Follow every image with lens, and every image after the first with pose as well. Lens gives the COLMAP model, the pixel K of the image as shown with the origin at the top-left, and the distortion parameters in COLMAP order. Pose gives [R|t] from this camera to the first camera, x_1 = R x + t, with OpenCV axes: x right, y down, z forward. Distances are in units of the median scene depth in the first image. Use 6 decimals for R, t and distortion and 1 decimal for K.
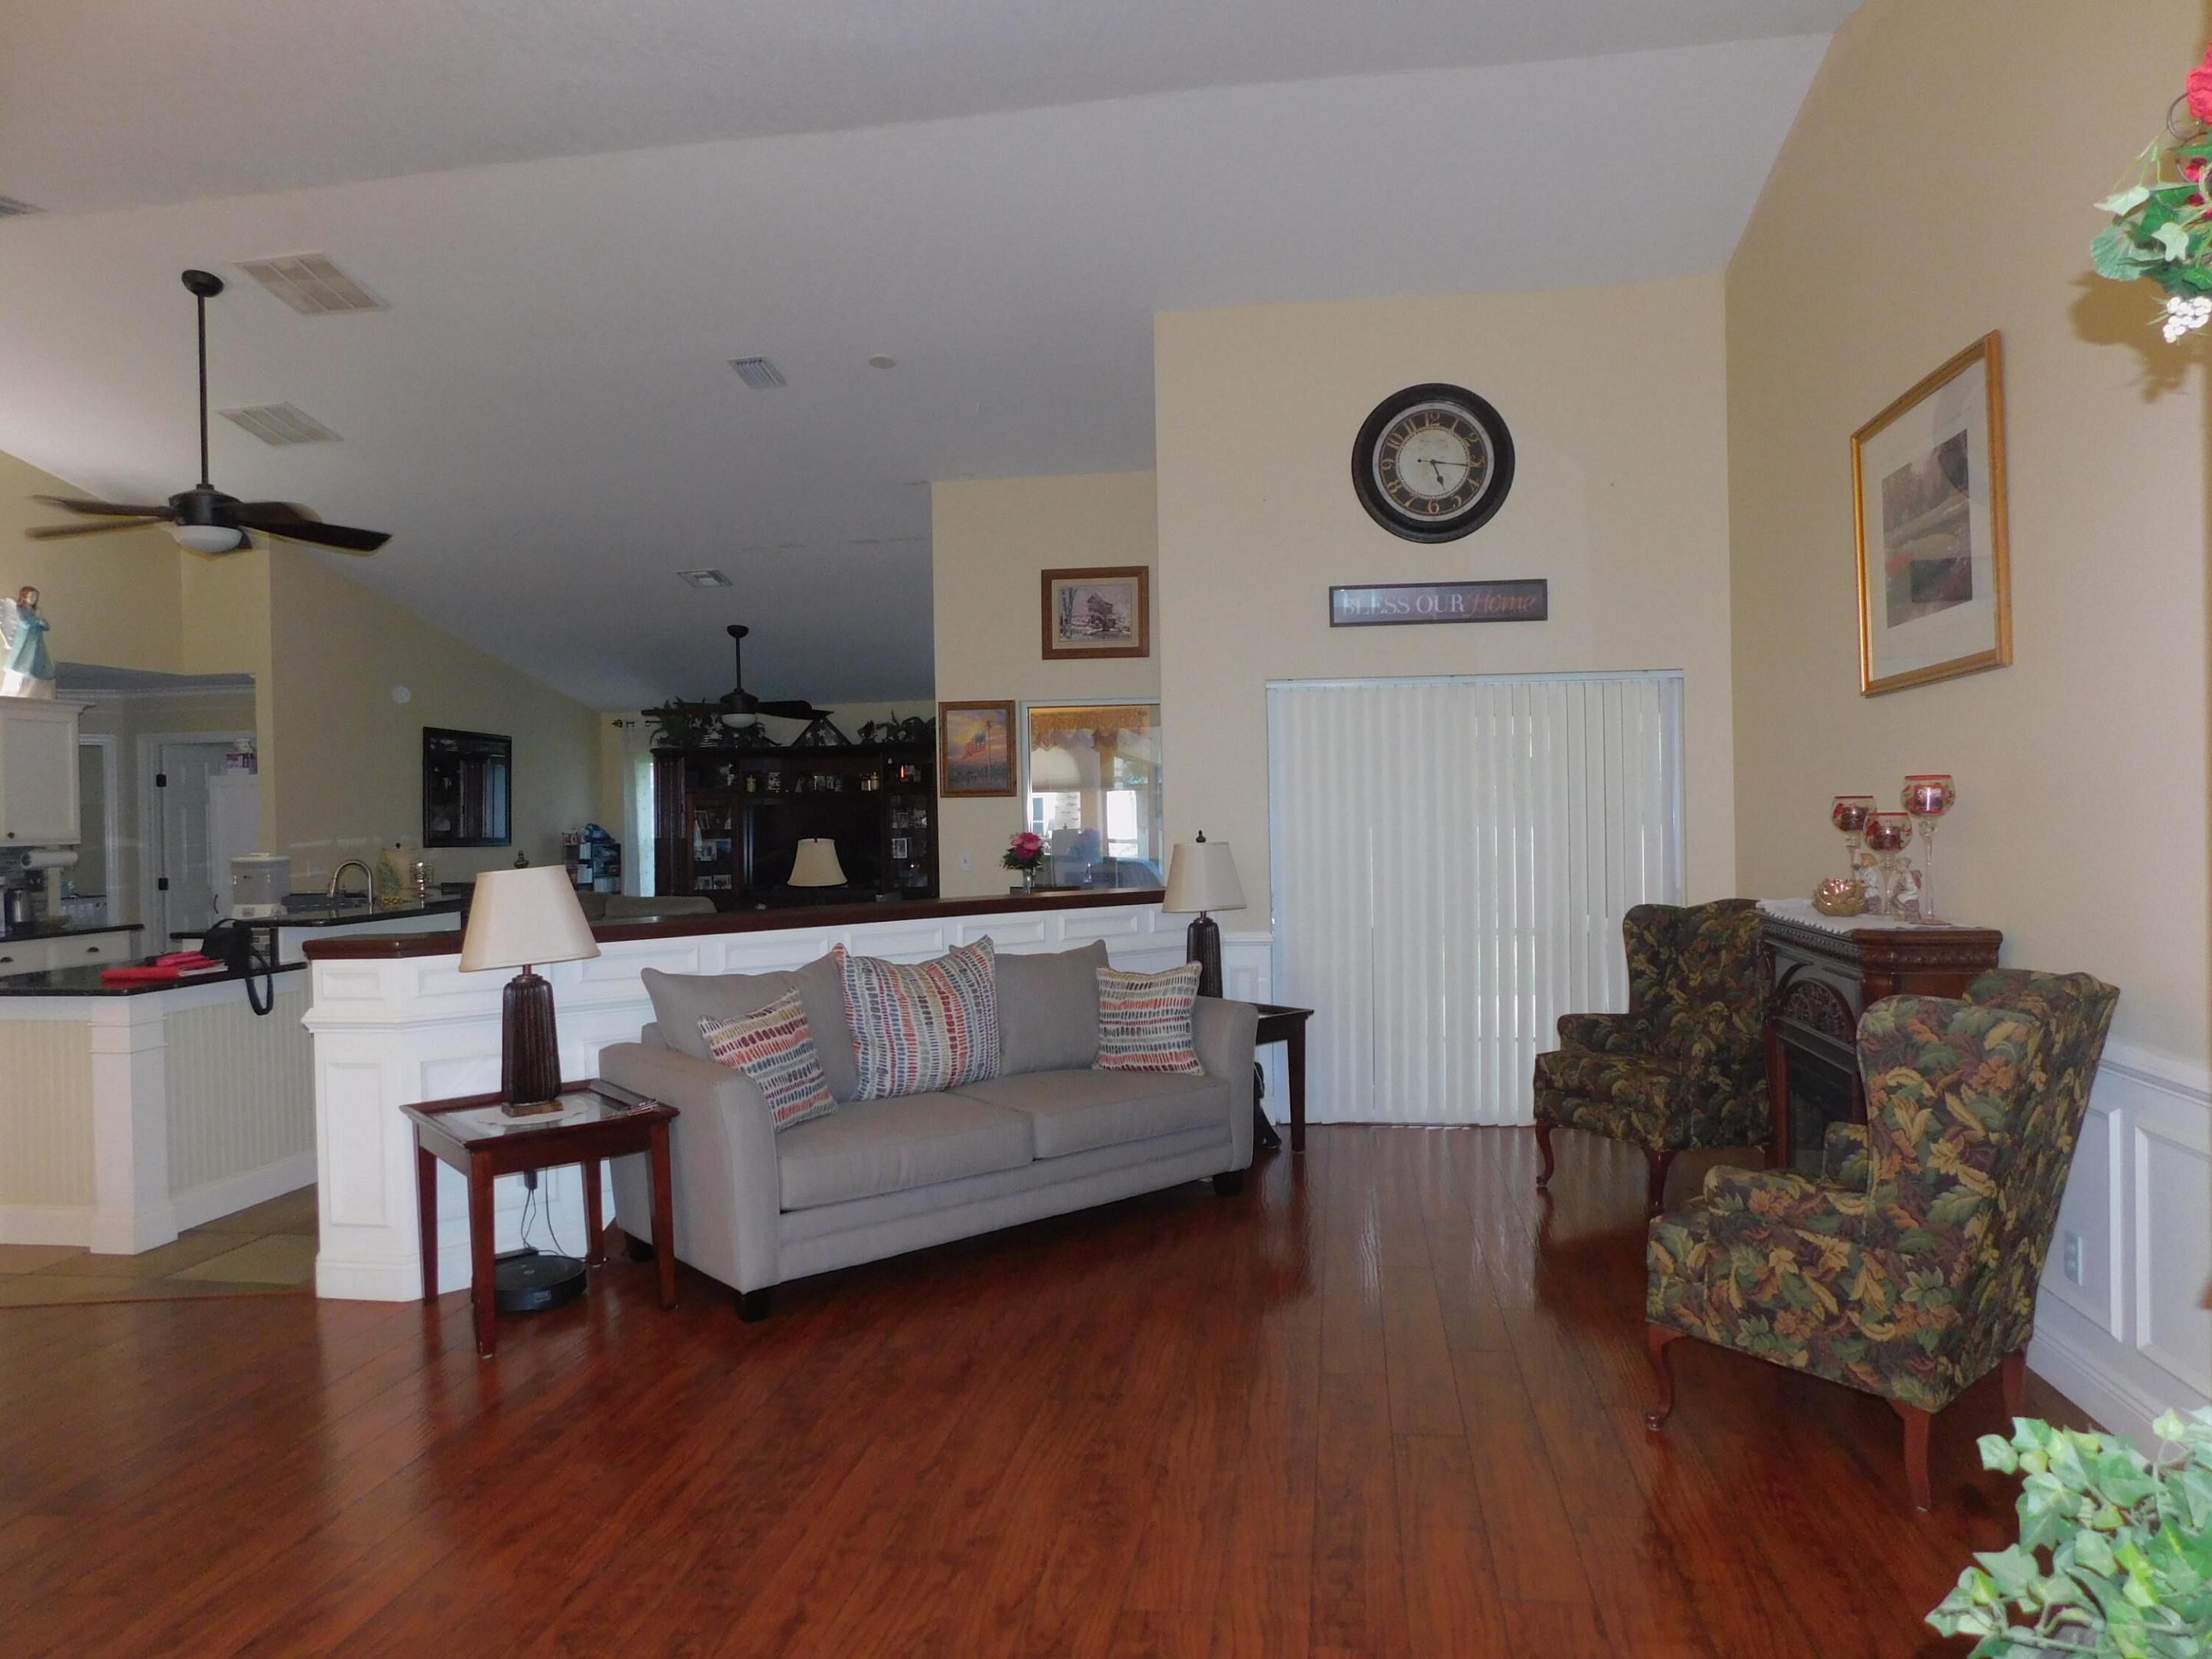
lens RADIAL K [[1455.5, 0, 1112.8], [0, 1455.5, 824.8], [0, 0, 1]] dist [-0.075274, 0.058754]
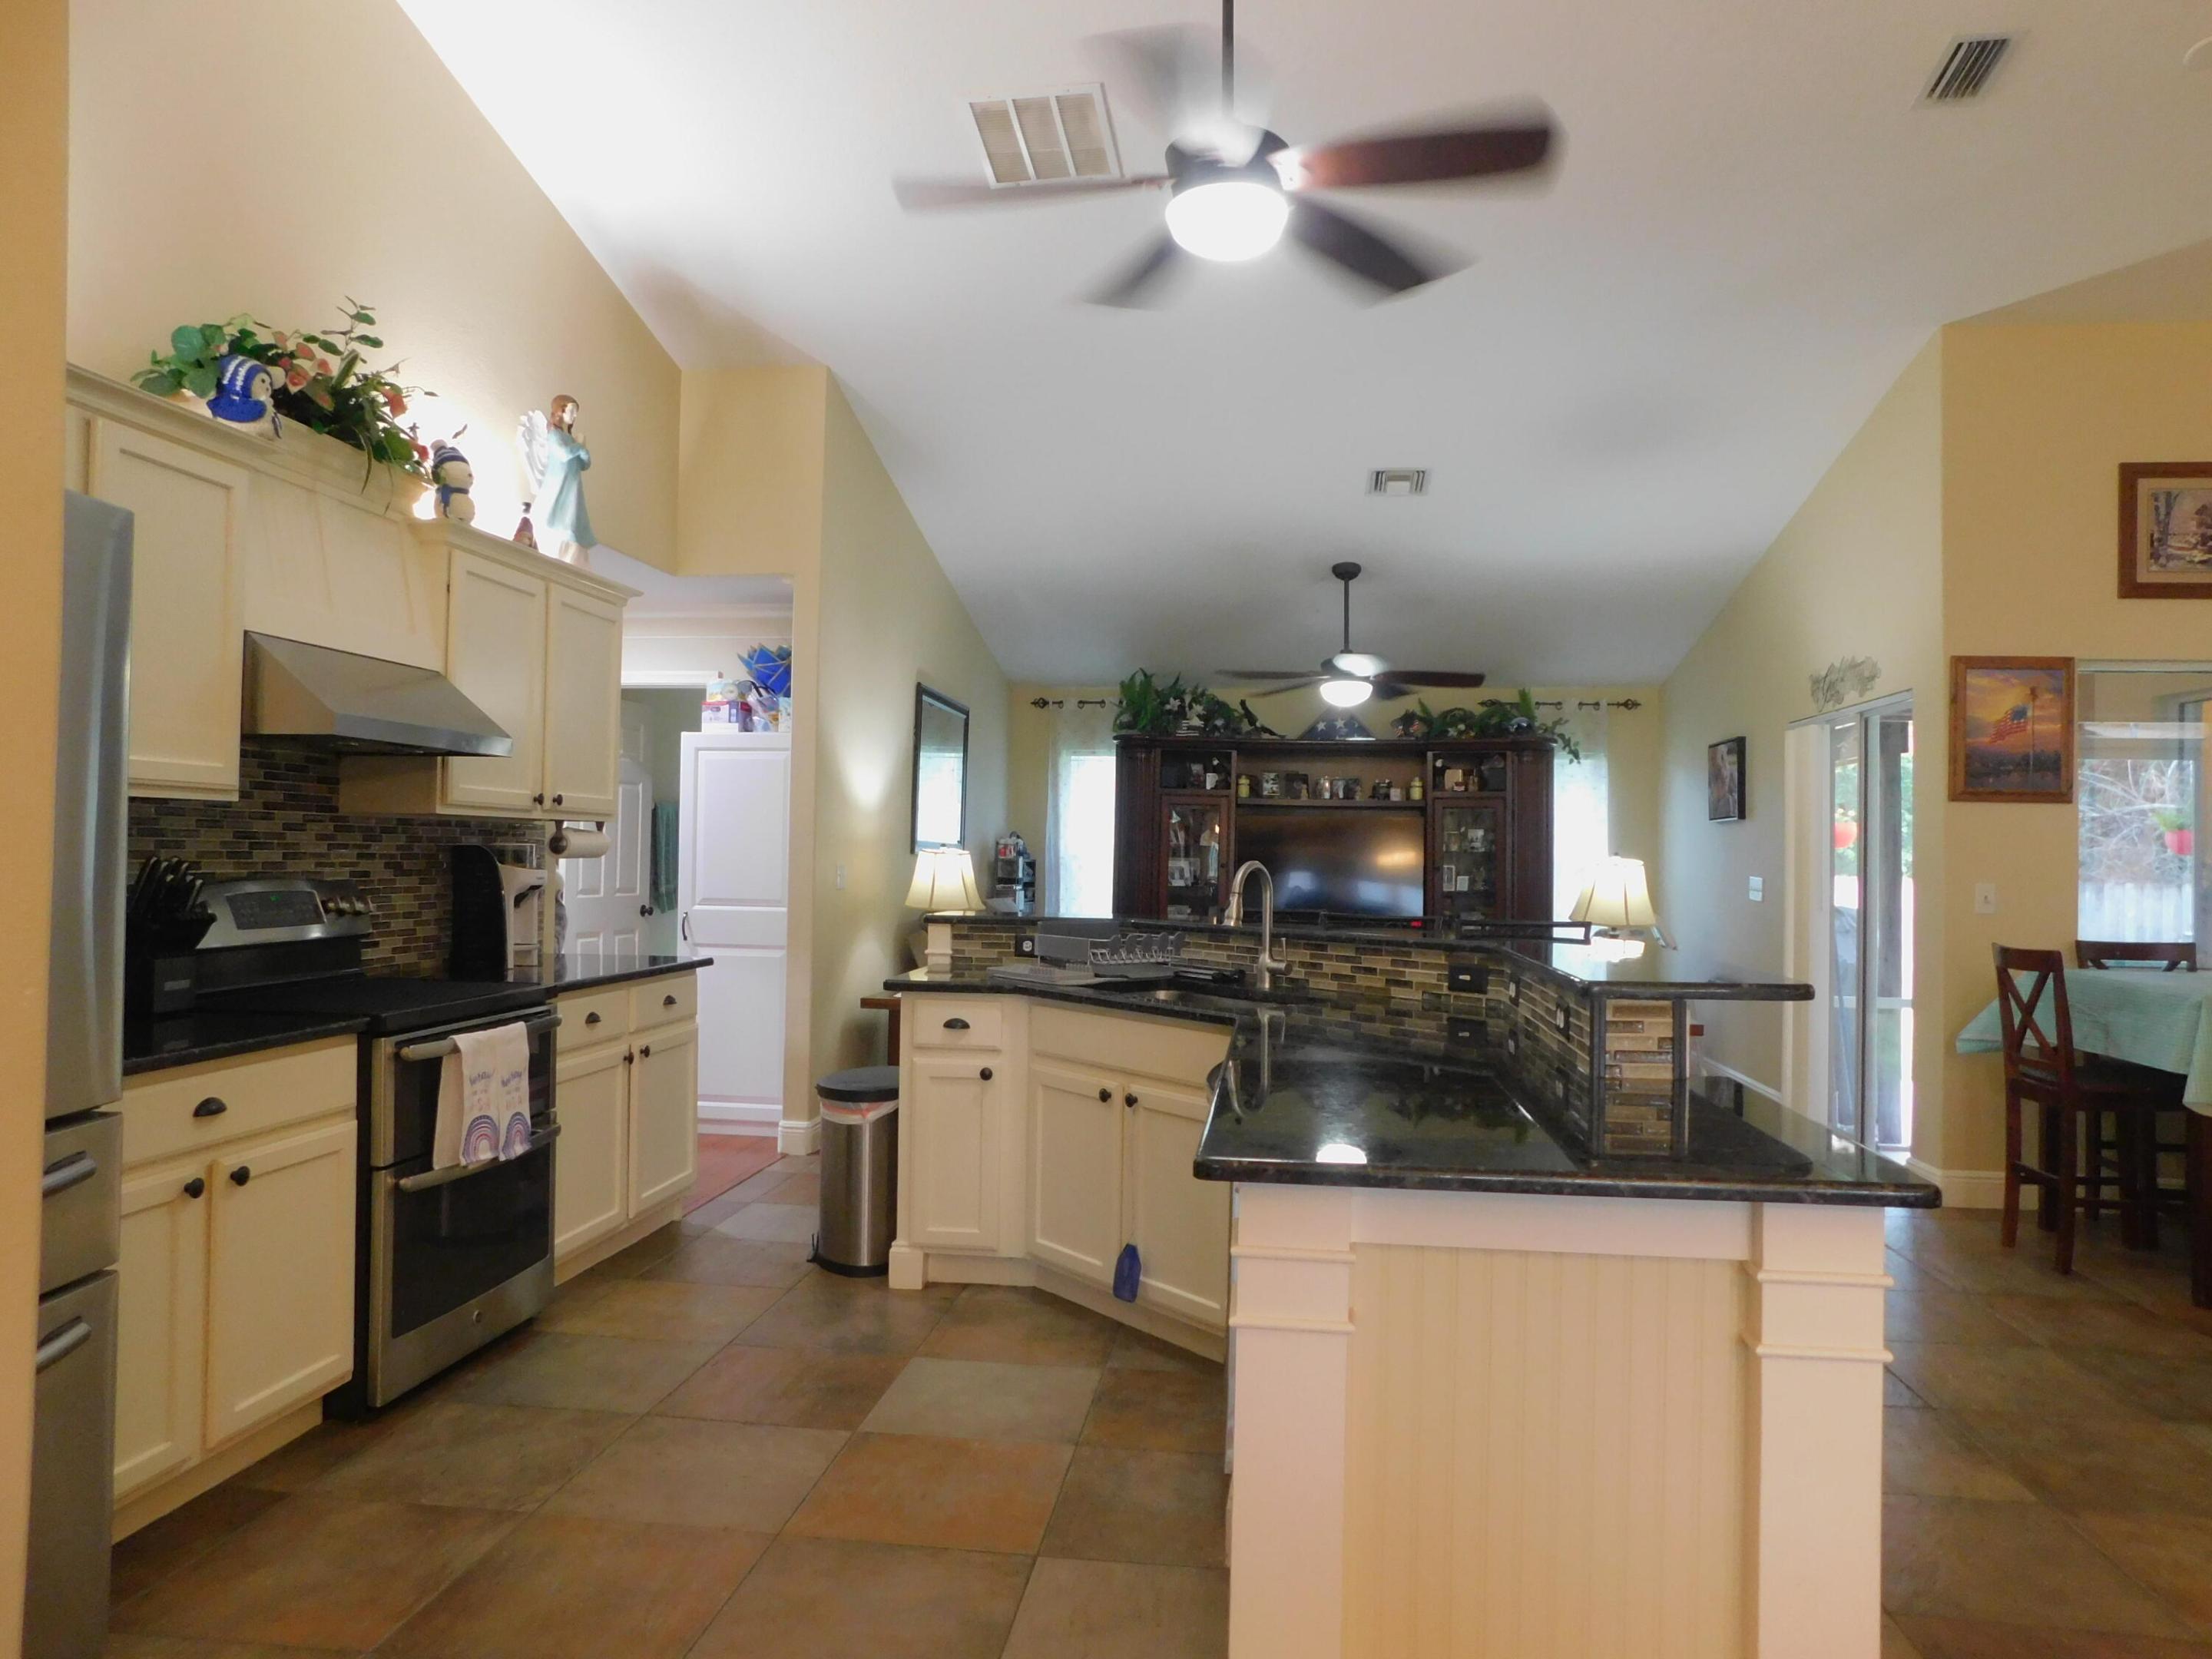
lens RADIAL K [[1455.3, 0, 1113.8], [0, 1455.3, 821.8], [0, 0, 1]] dist [-0.074052, 0.056737]
pose [[0.998995, 0.036403, 0.026148, -0.448740], [-0.035611, 0.998912, -0.030118, 0.020706], [-0.027216, 0.029157, 0.999204, 0.320656]]
